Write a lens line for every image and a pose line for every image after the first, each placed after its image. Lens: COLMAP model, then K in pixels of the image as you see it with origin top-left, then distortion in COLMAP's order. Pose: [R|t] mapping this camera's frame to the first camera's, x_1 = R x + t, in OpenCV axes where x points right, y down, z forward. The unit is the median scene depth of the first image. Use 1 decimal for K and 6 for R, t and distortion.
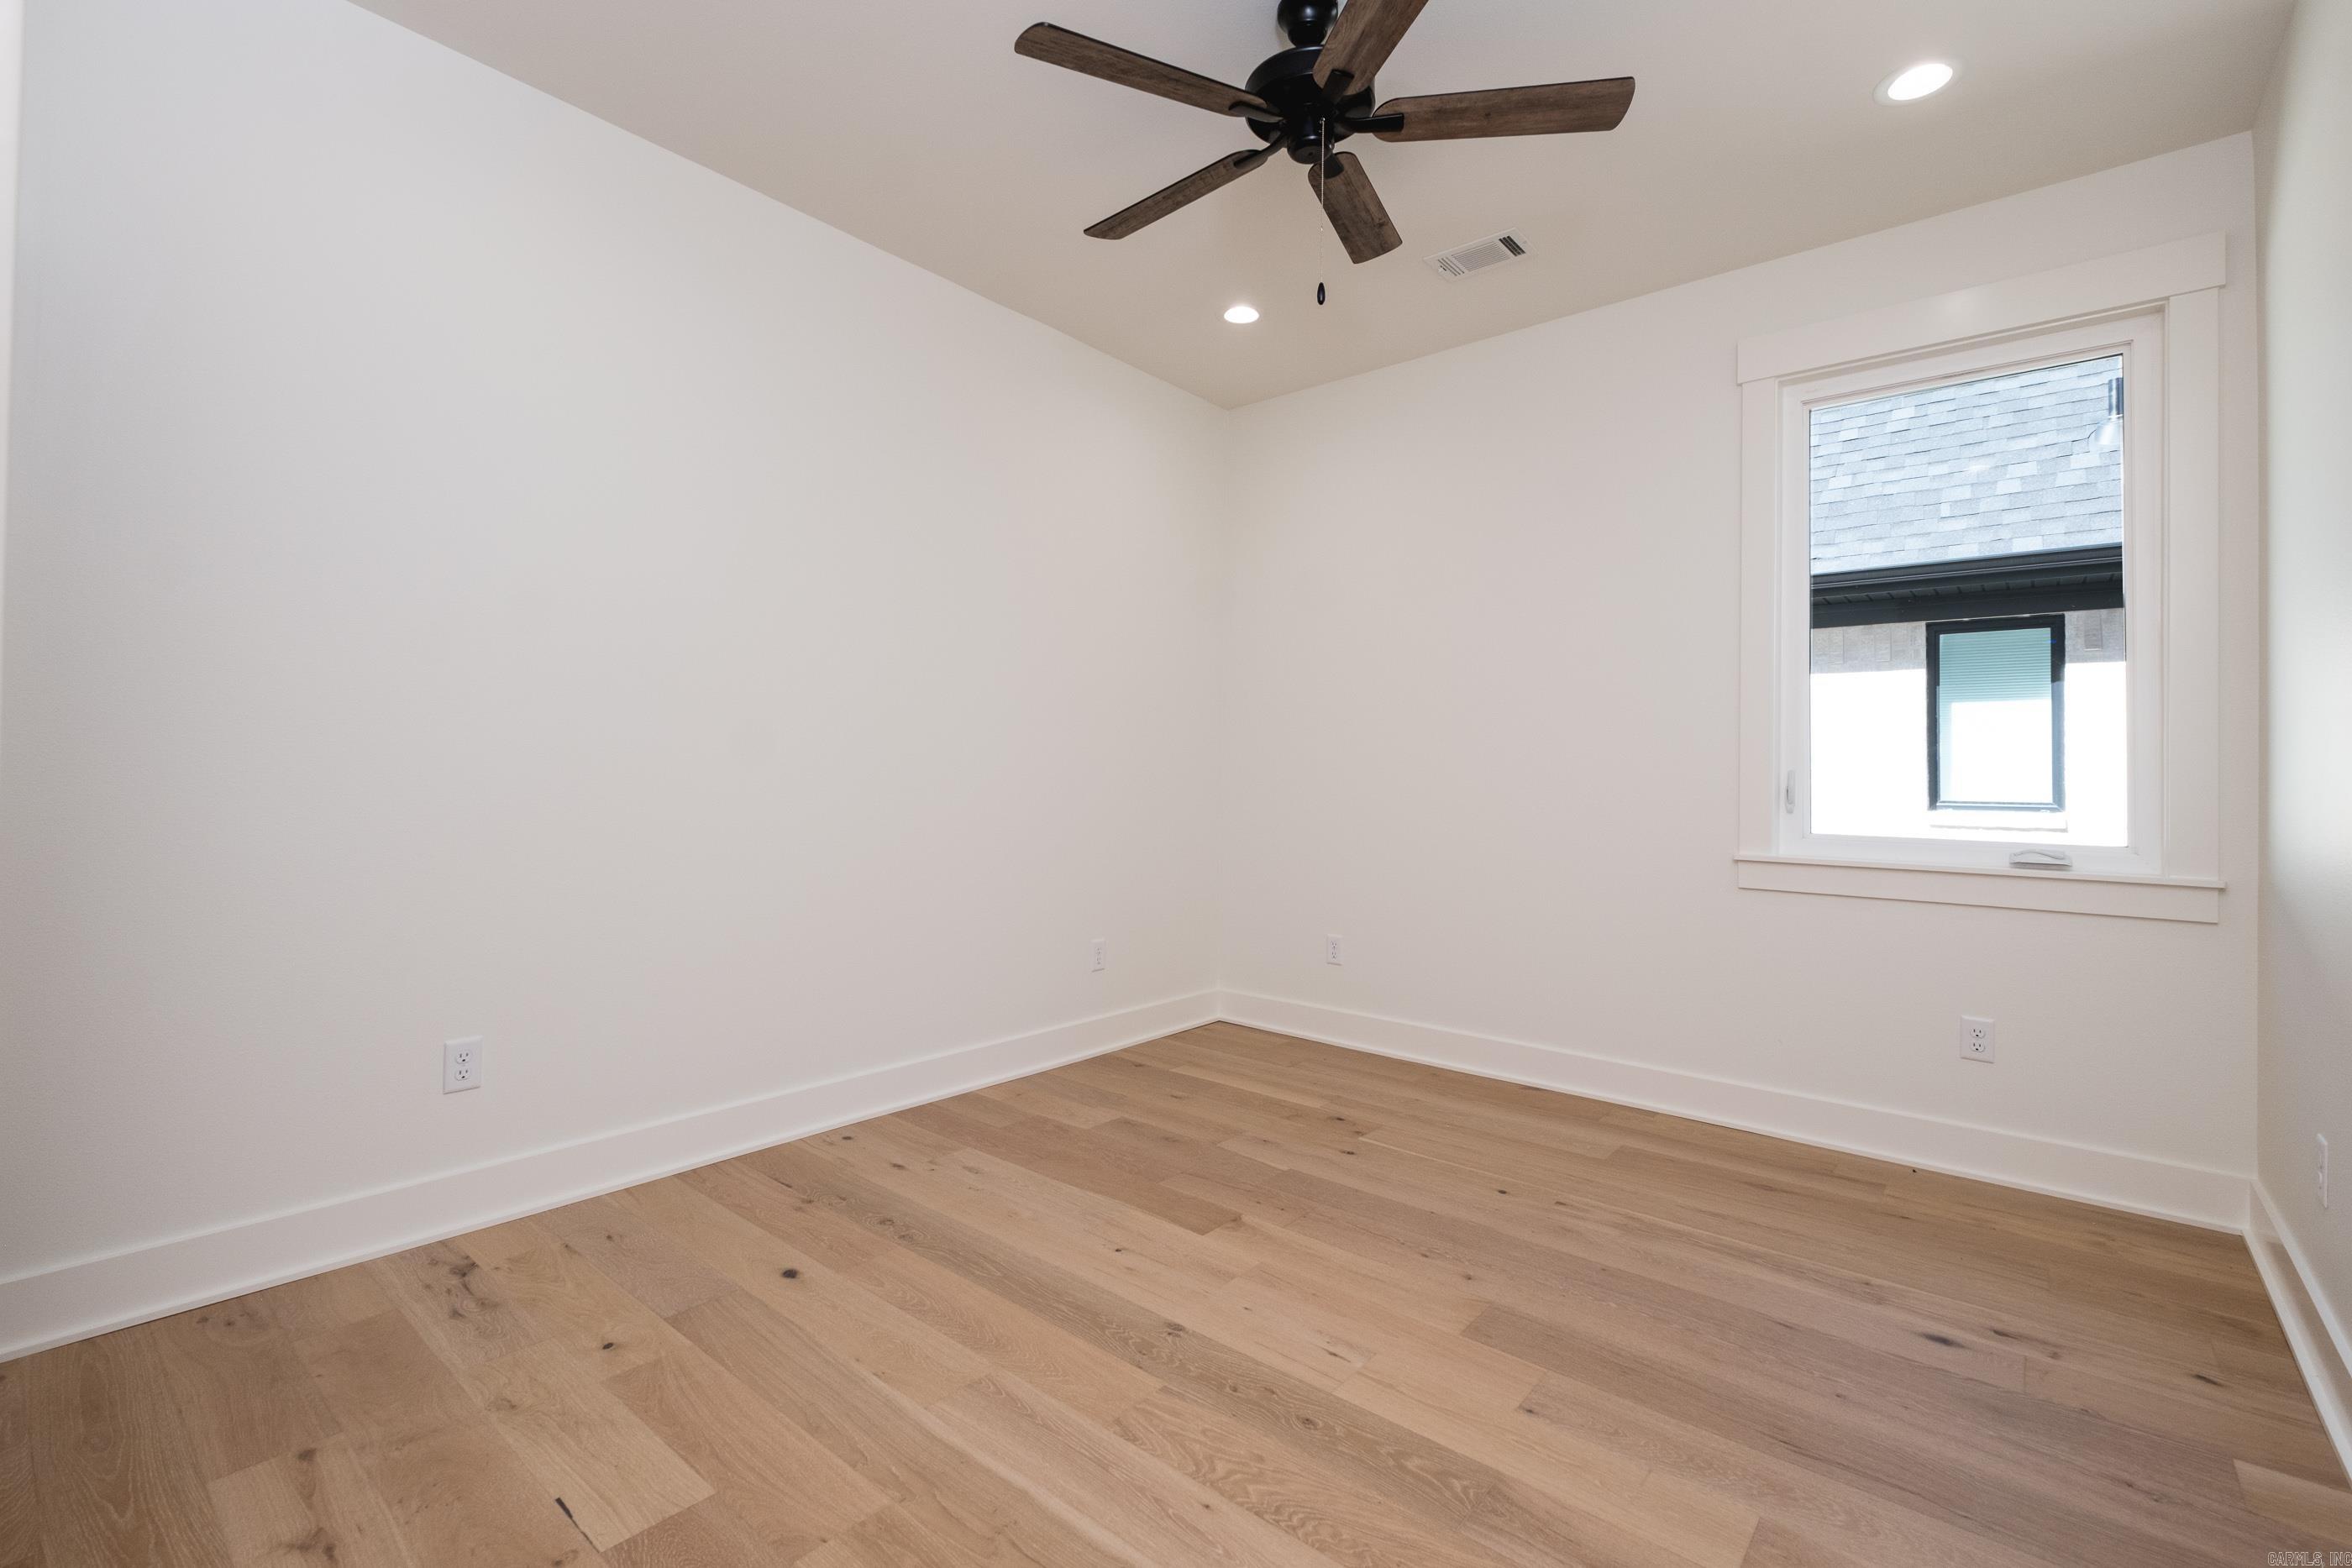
lens RADIAL K [[1014.9, 0, 1175.5], [0, 1014.9, 773.8], [0, 0, 1]] dist [0.007650, -0.002686]
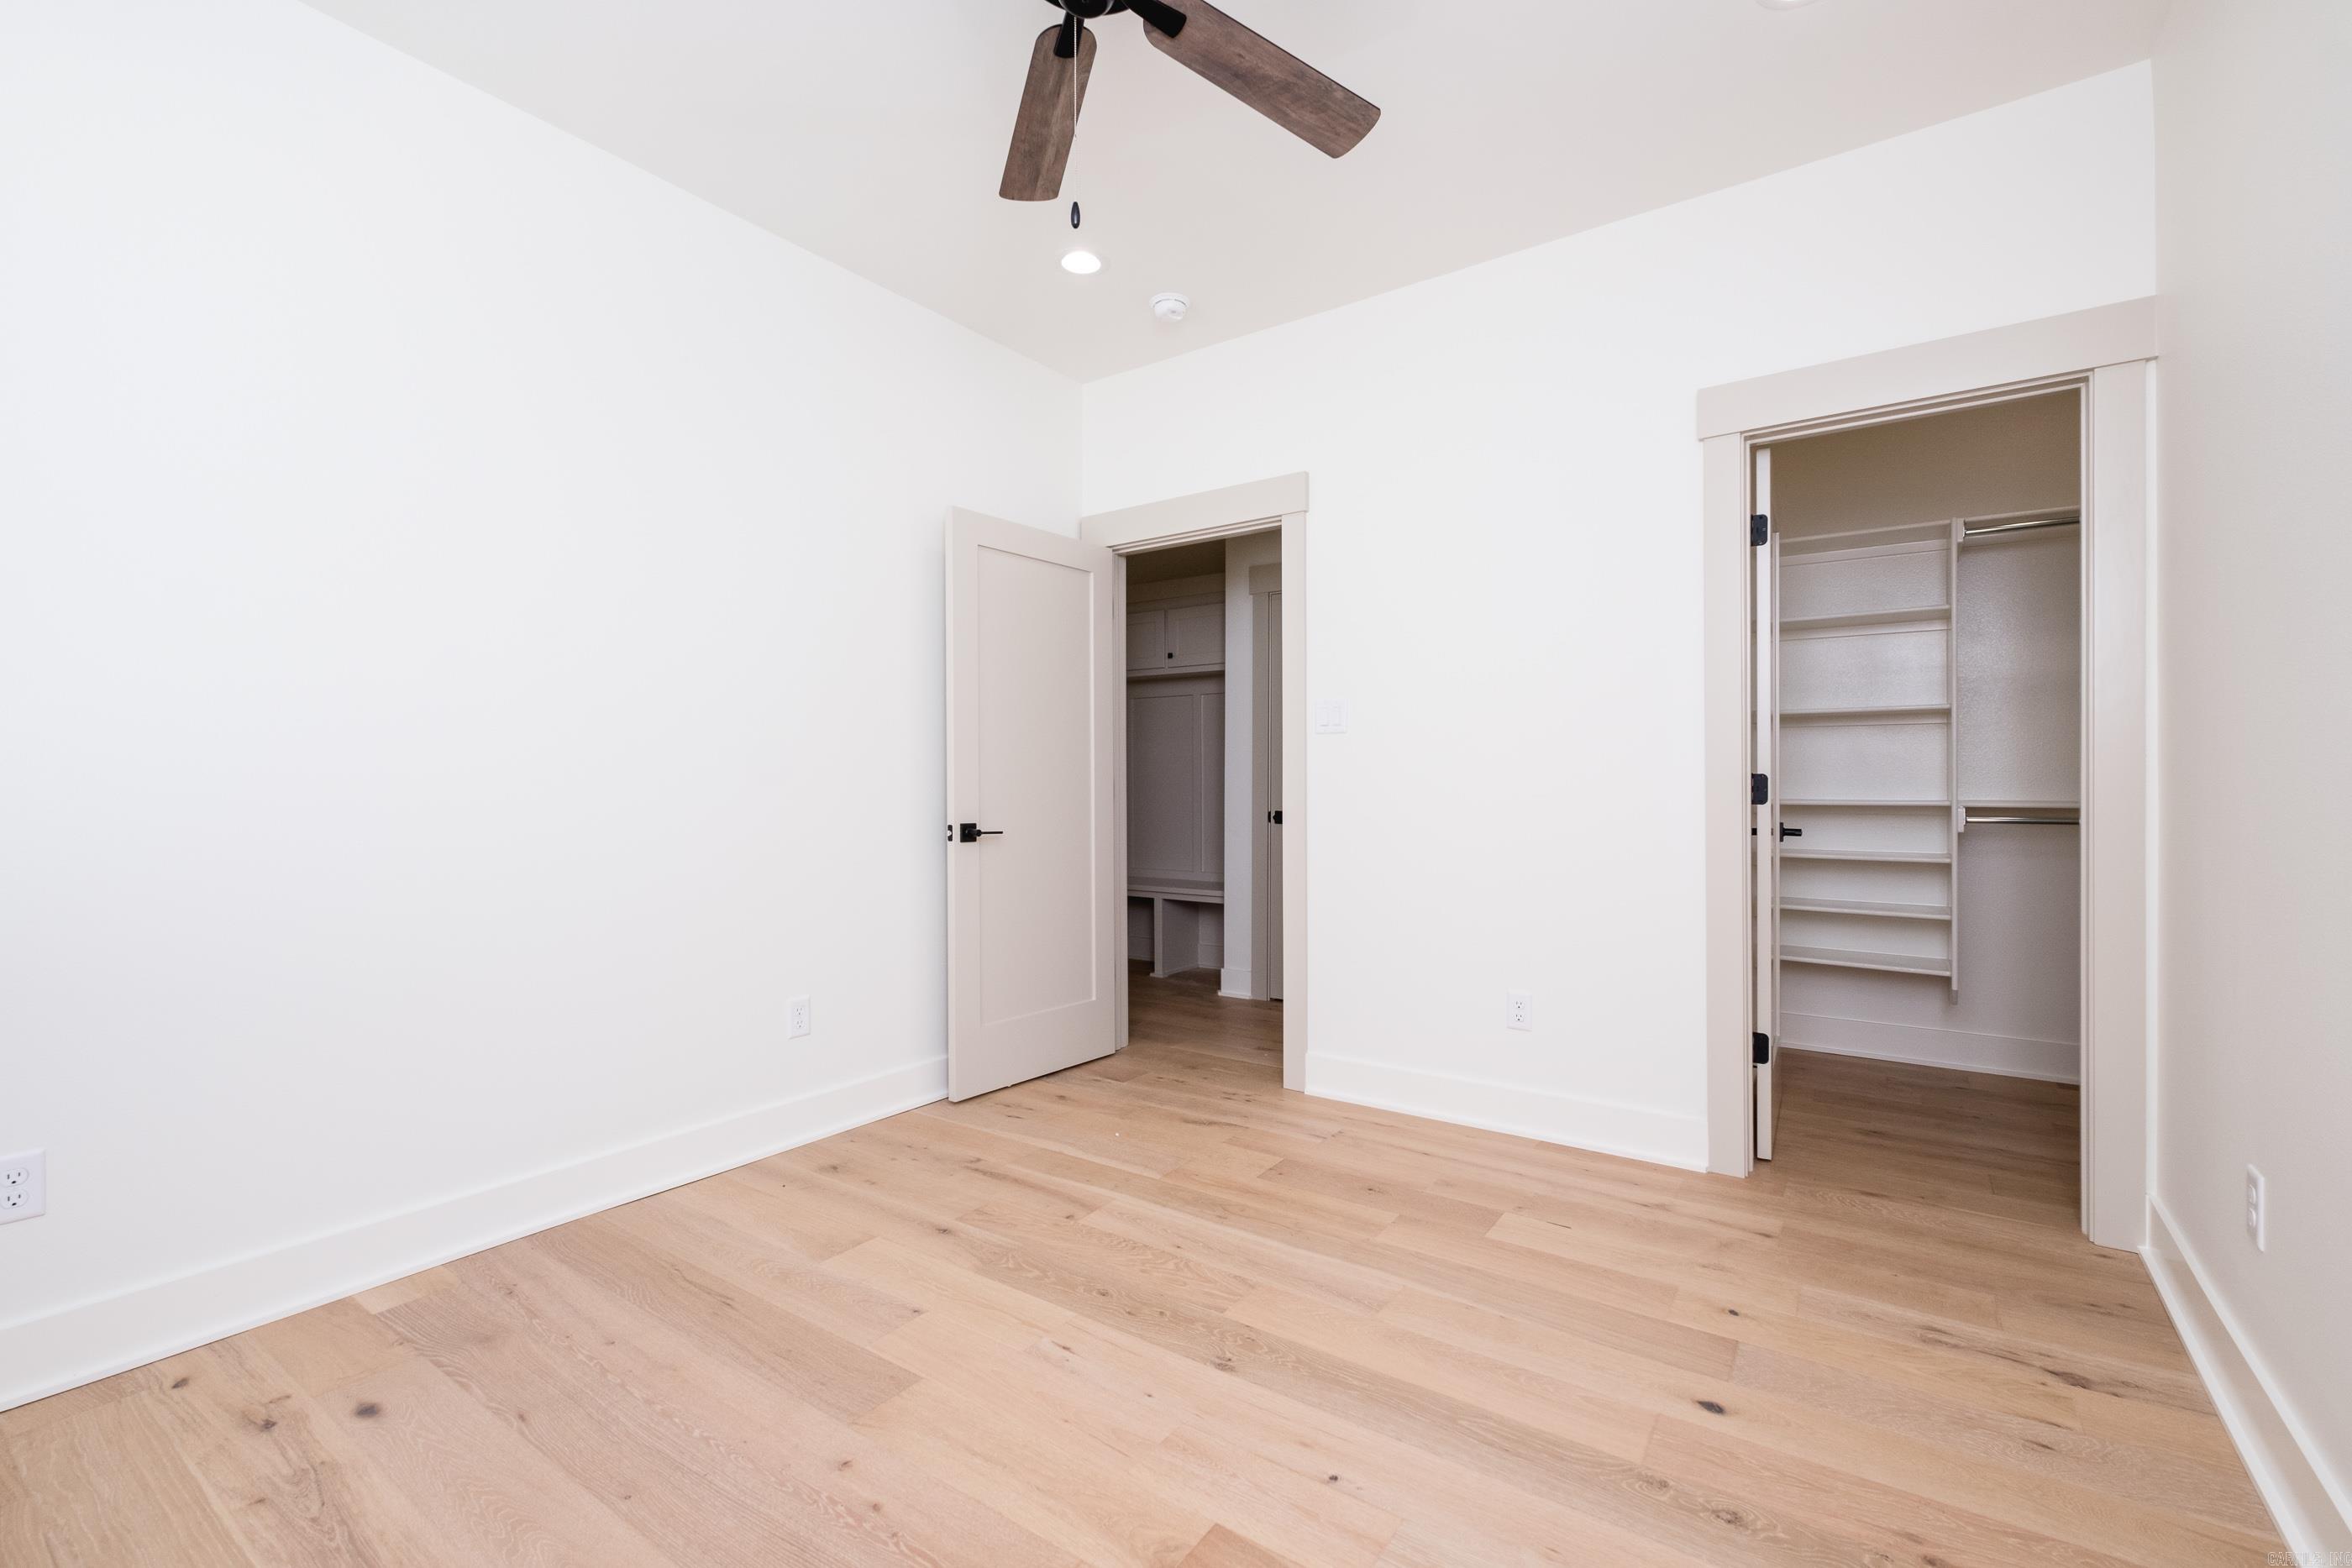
lens RADIAL K [[1014.9, 0, 1180.2], [0, 1014.9, 785.4], [0, 0, 1]] dist [0.007650, -0.002686]
pose [[-0.996480, -0.012430, -0.082900, 0.138027], [-0.012220, 0.999921, -0.003046, 0.006370], [0.082931, -0.002022, -0.996553, 2.114507]]
